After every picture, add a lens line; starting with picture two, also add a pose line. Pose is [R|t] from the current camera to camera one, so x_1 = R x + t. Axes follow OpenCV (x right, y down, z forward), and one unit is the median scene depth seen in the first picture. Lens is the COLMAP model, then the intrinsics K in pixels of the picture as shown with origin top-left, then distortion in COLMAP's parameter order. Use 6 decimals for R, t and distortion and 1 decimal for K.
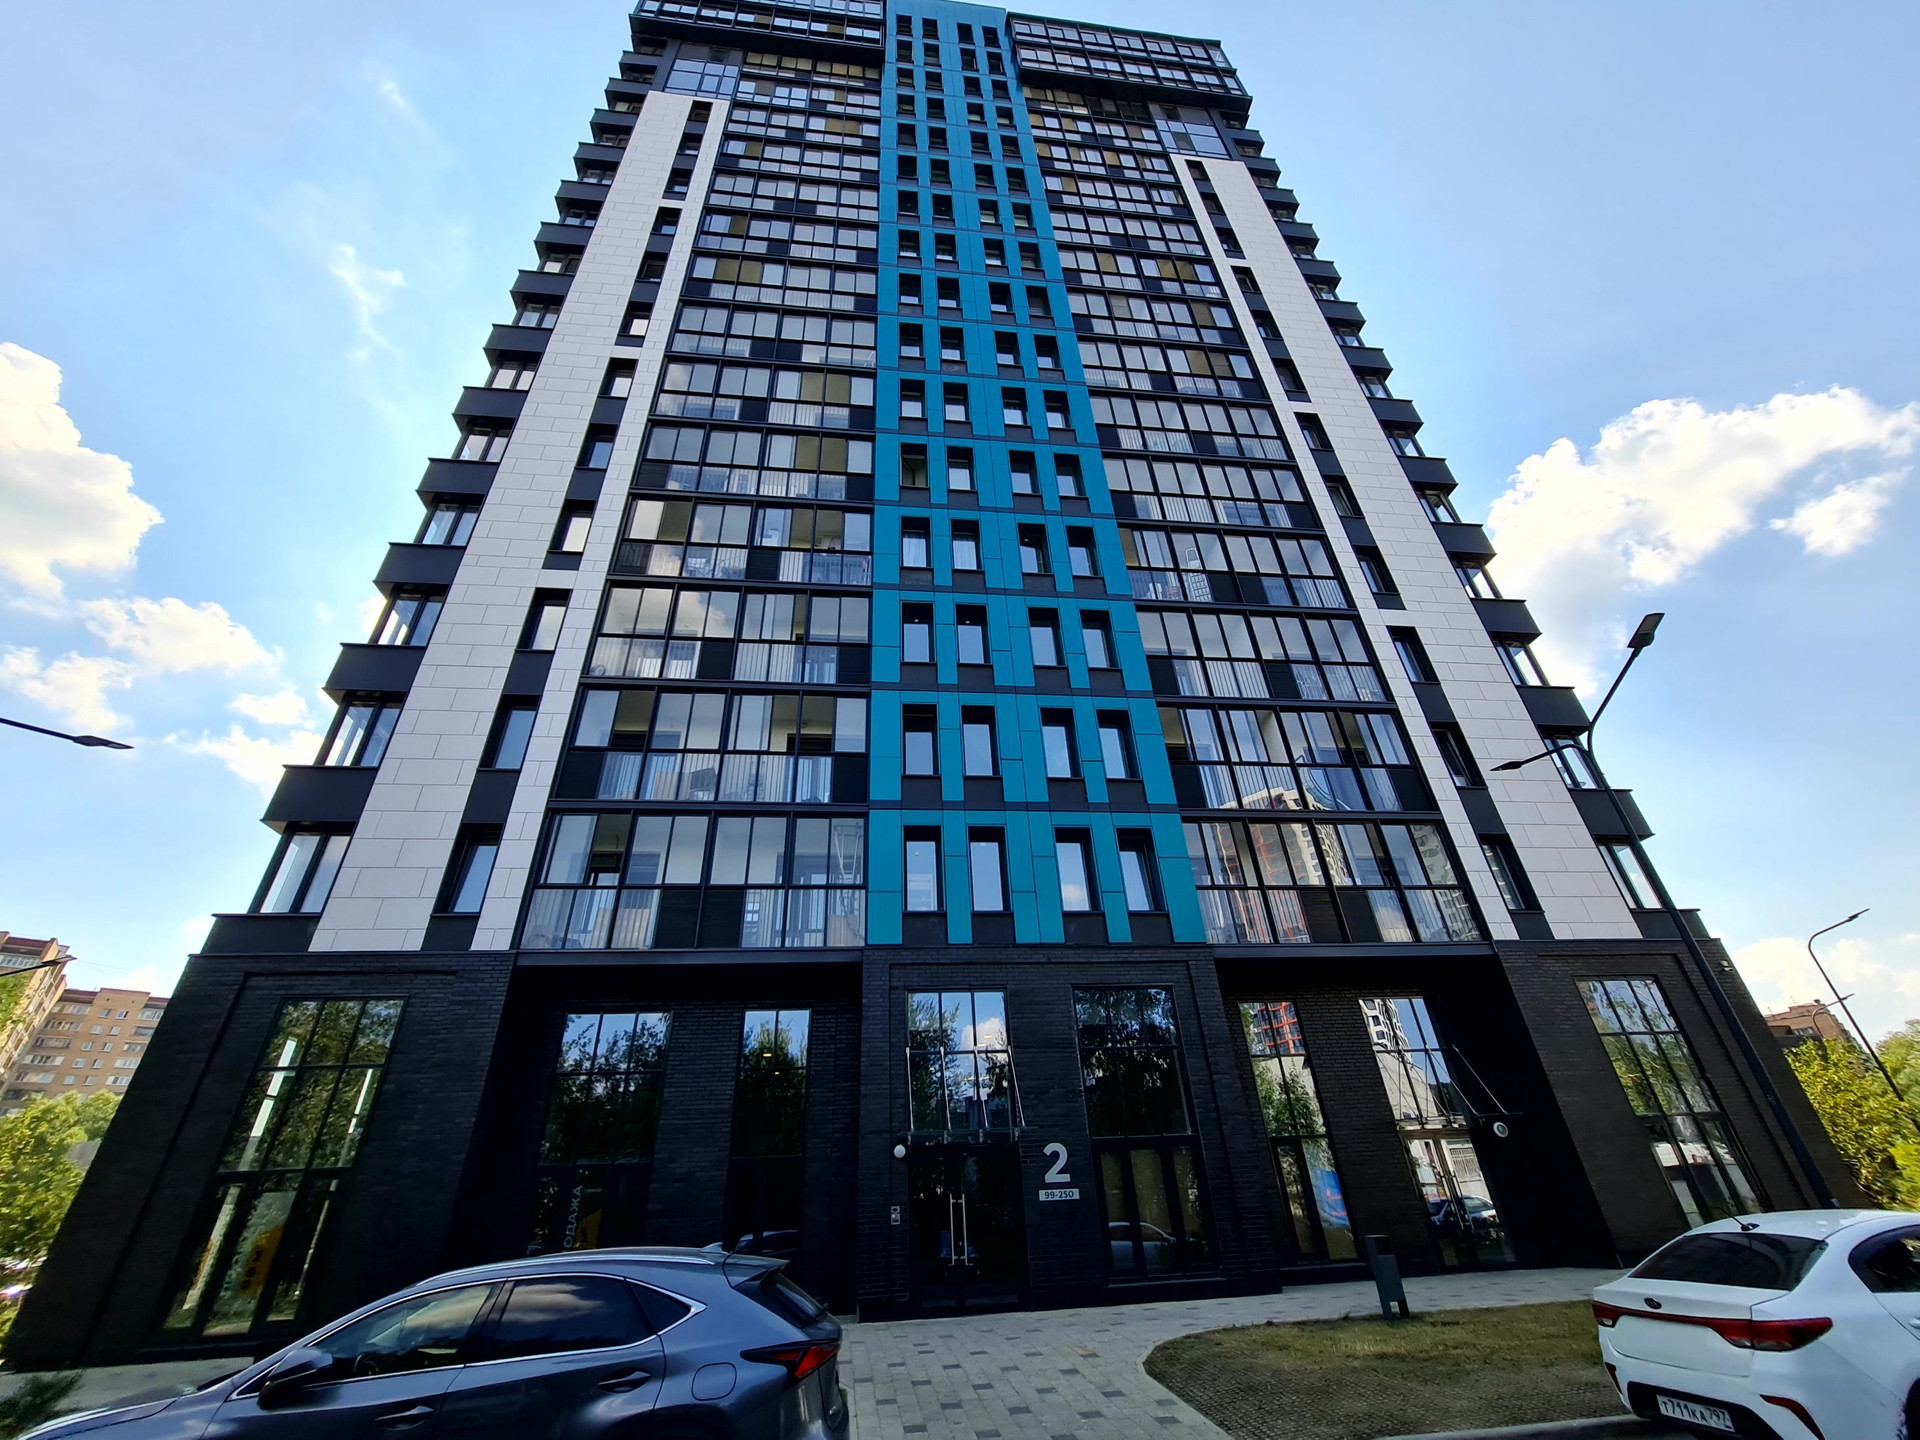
lens RADIAL K [[783.4, 0, 956.2], [0, 783.4, 721.9], [0, 0, 1]] dist [-0.007642, 0.002323]
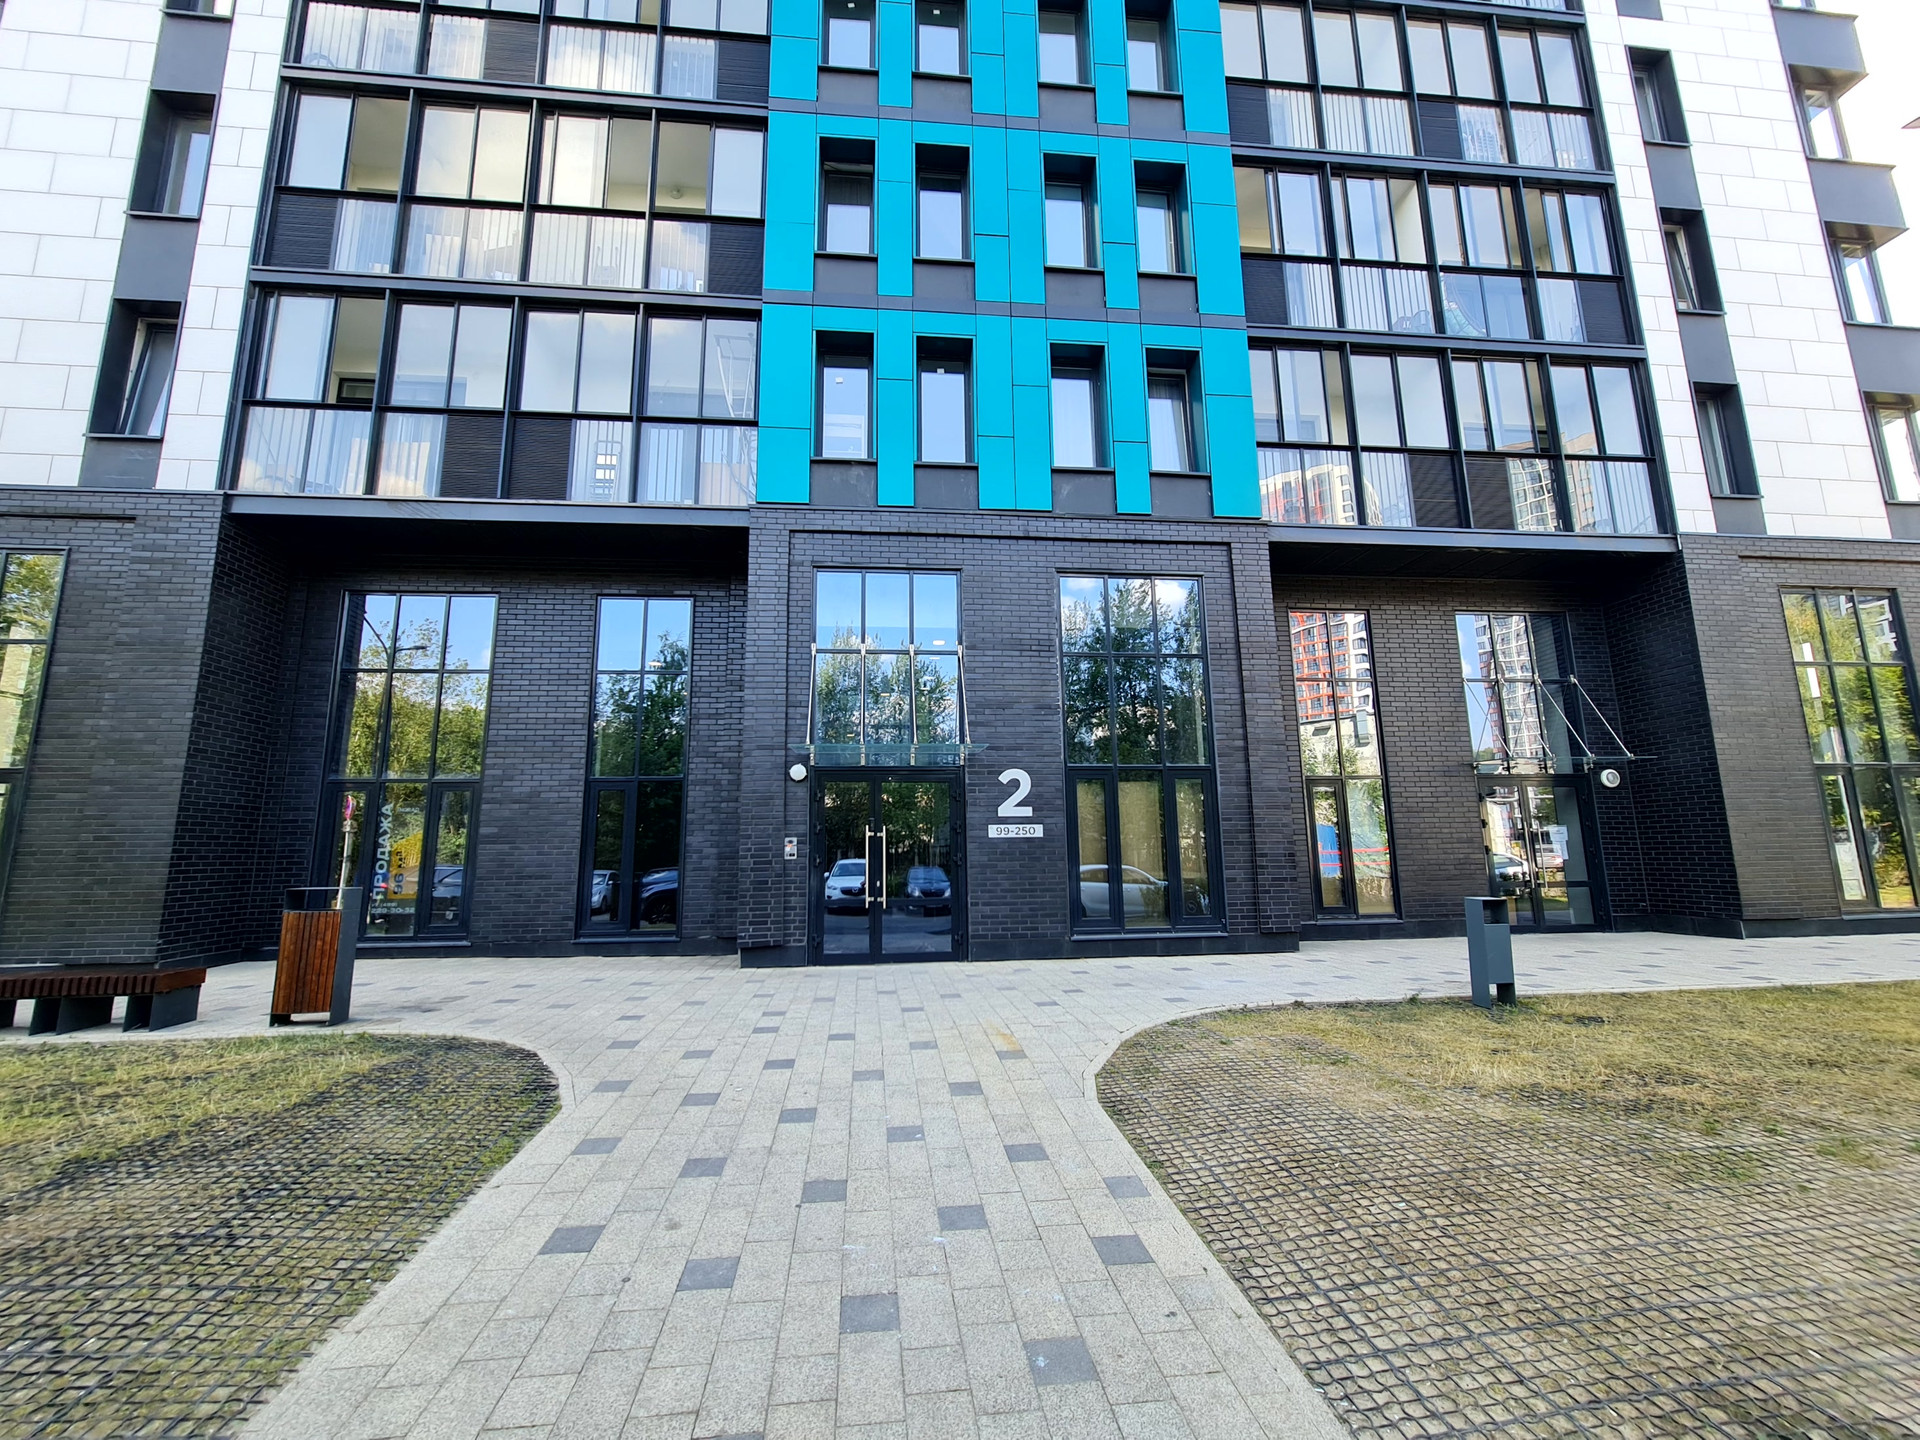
lens RADIAL K [[783.4, 0, 958.8], [0, 783.4, 724.7], [0, 0, 1]] dist [-0.007642, 0.002323]
pose [[0.999436, 0.026487, -0.020628, 0.073042], [-0.016368, 0.920915, 0.389421, 0.181743], [0.029311, -0.388863, 0.920829, 0.287841]]
